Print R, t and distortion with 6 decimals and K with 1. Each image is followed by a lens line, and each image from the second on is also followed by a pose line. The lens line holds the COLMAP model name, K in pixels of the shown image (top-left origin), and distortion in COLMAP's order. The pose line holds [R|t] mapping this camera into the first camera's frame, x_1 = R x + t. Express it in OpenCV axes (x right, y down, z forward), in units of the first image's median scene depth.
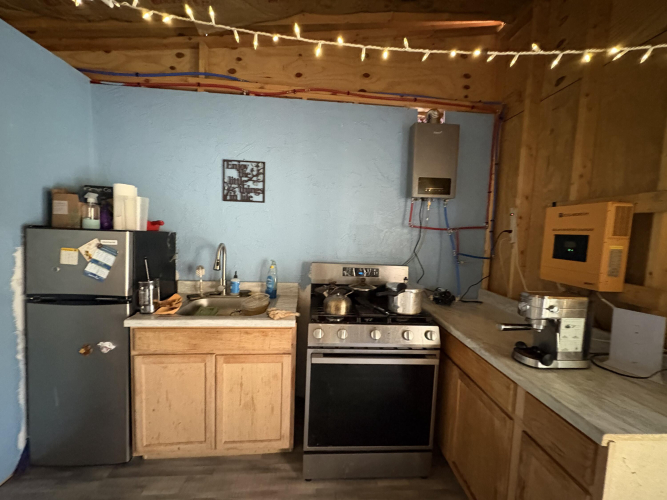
lens RADIAL K [[264.8, 0, 333.9], [0, 264.8, 250.2], [0, 0, 1]] dist [0.000870, 0.000083]
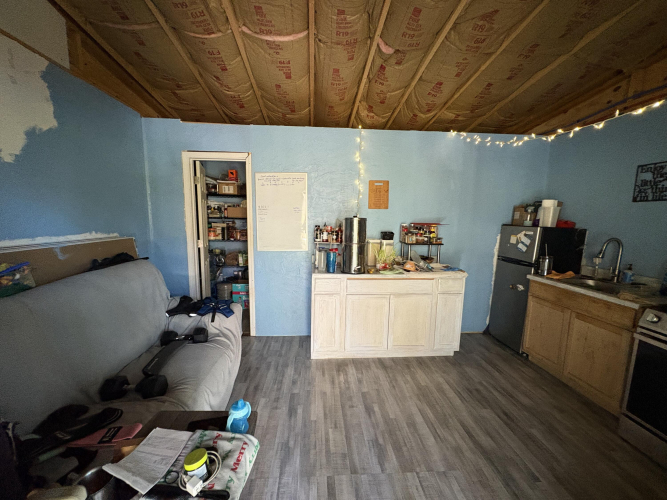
lens RADIAL K [[264.8, 0, 333.9], [0, 264.8, 250.2], [0, 0, 1]] dist [0.000870, 0.000083]
pose [[-0.004258, 0.085940, -0.996291, 0.988591], [-0.099167, 0.991353, 0.085938, 0.064986], [0.995062, 0.099165, 0.004301, -0.354454]]
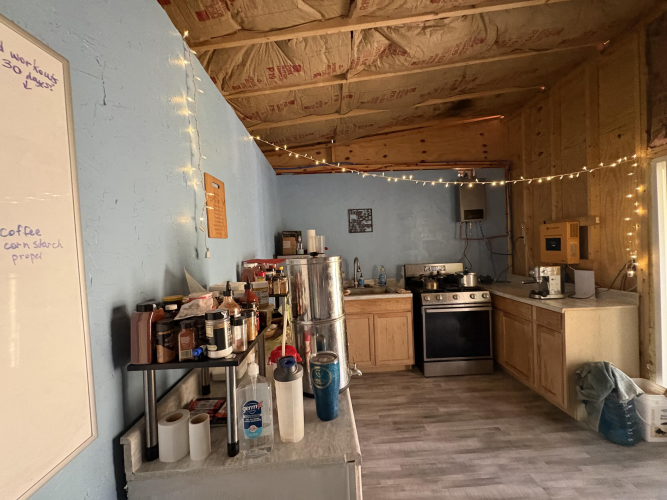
lens RADIAL K [[264.8, 0, 333.9], [0, 264.8, 250.2], [0, 0, 1]] dist [0.000870, 0.000083]
pose [[0.995997, -0.078077, -0.043522, -0.601070], [0.075515, 0.995474, -0.057705, 0.022008], [0.047830, 0.054188, 0.997385, -0.953349]]
